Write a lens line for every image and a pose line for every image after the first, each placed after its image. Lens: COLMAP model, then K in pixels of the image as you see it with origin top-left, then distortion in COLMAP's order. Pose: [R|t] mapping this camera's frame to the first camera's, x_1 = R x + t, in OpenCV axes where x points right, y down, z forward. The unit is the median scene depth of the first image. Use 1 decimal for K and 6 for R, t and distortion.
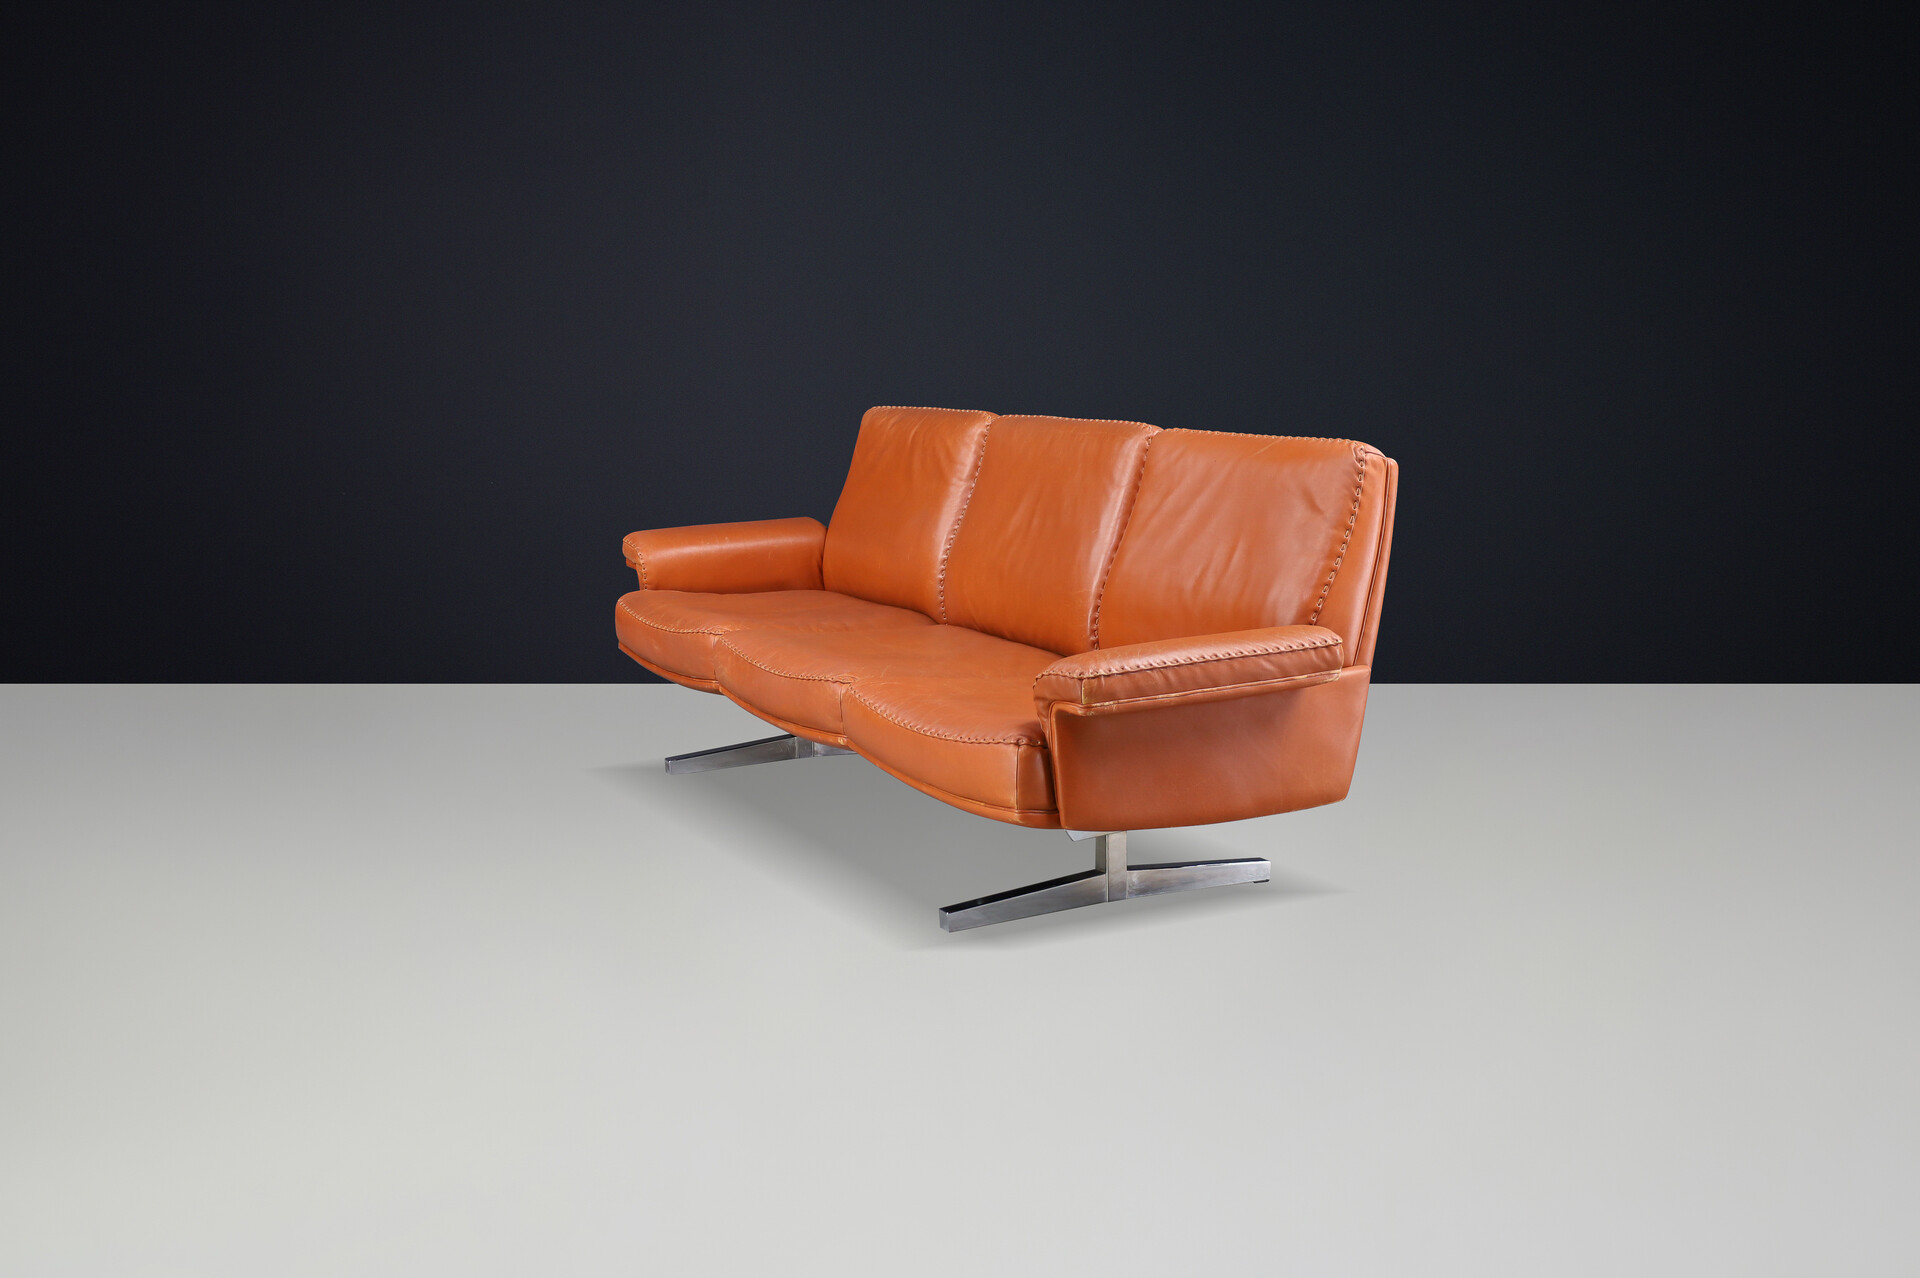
lens RADIAL K [[2068.8, 0, 960.0], [0, 2068.8, 639.0], [0, 0, 1]] dist [-0.011105, -0.002493]
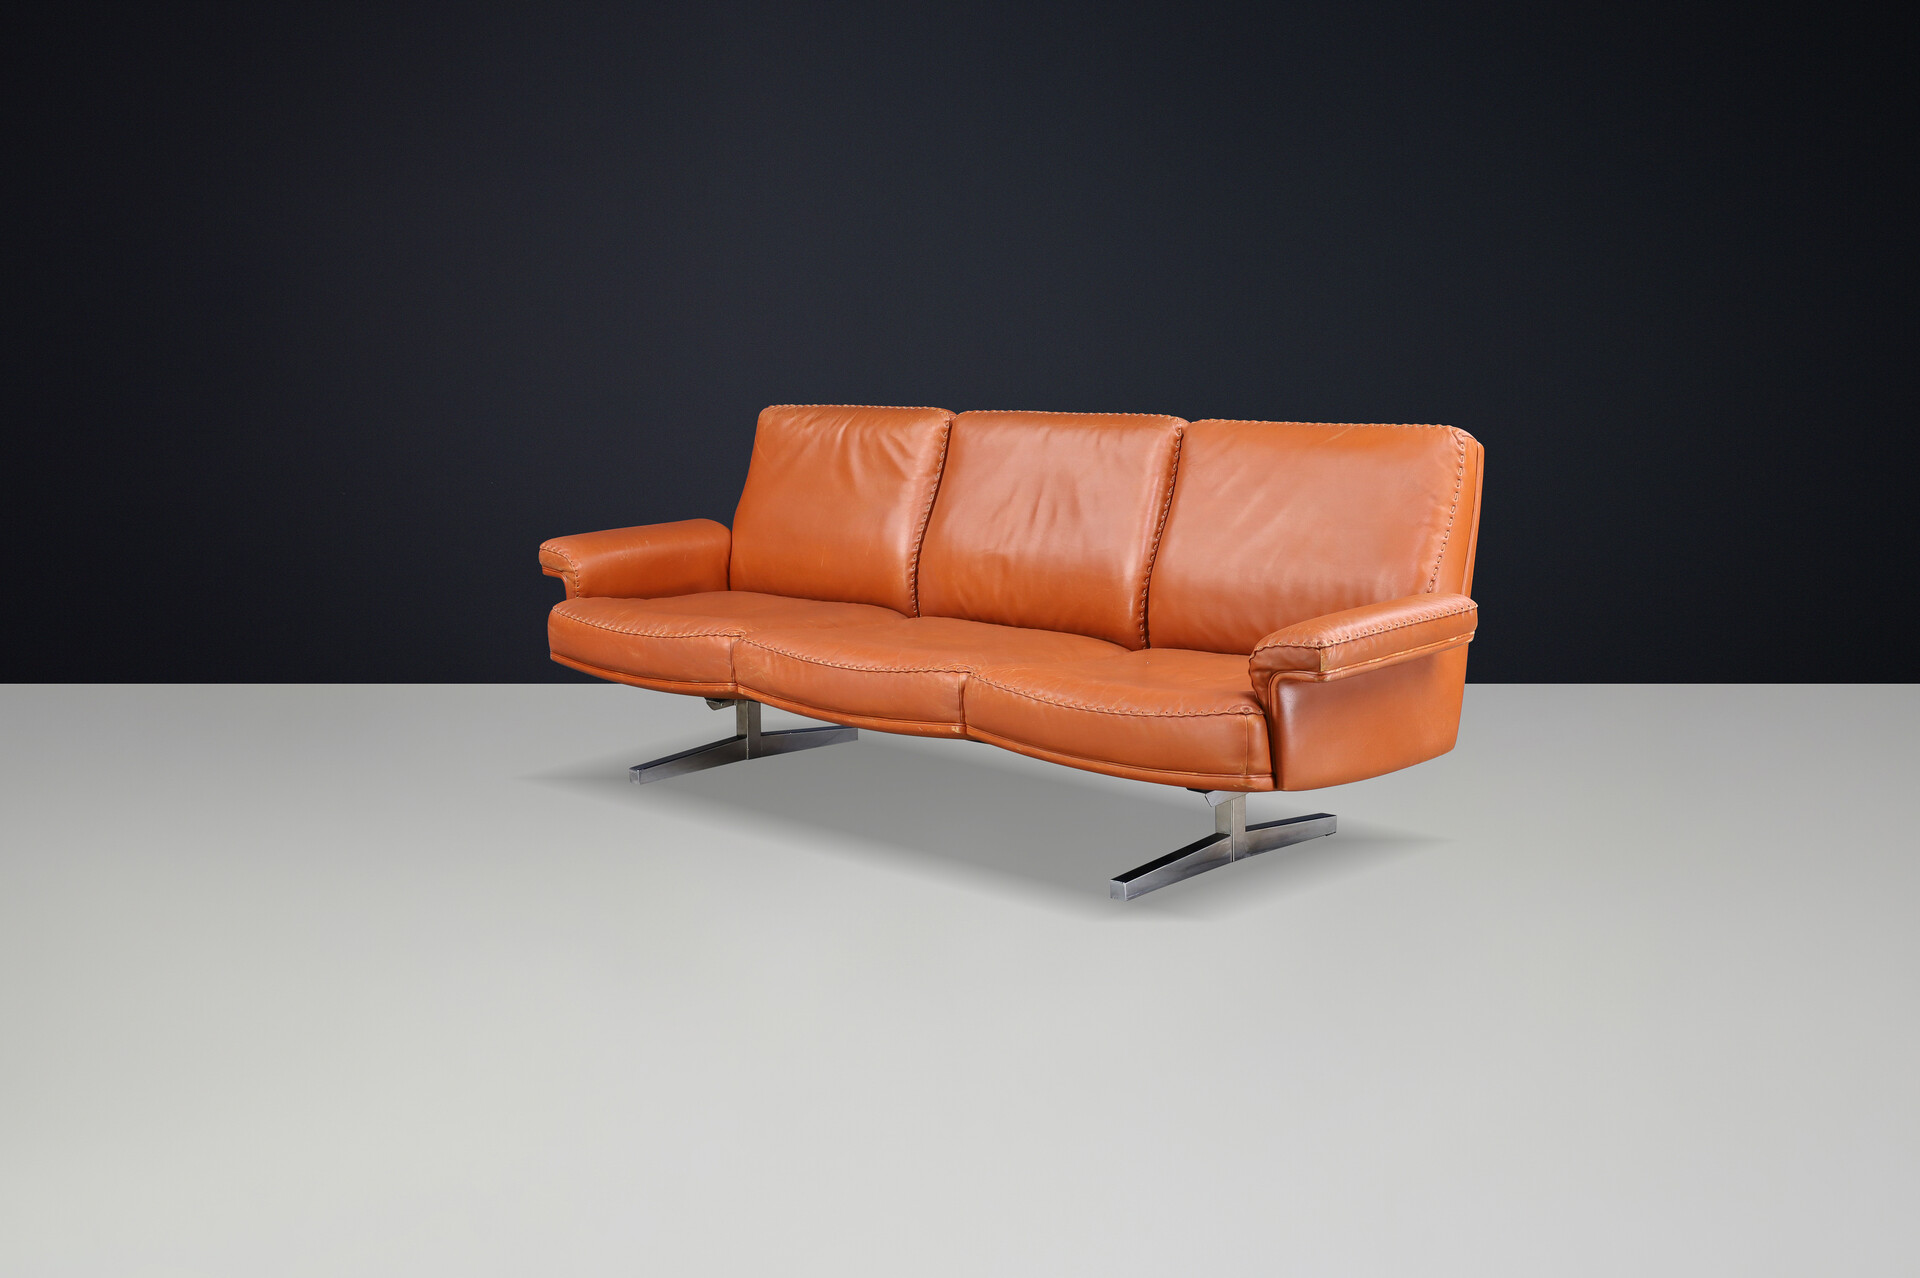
lens RADIAL K [[2068.8, 0, 960.0], [0, 2068.8, 639.0], [0, 0, 1]] dist [-0.011105, -0.002493]
pose [[0.951802, -0.049119, 0.302754, -0.287289], [0.049939, 0.998740, 0.005038, -0.000267], [-0.302620, 0.010324, 0.953055, 0.018866]]
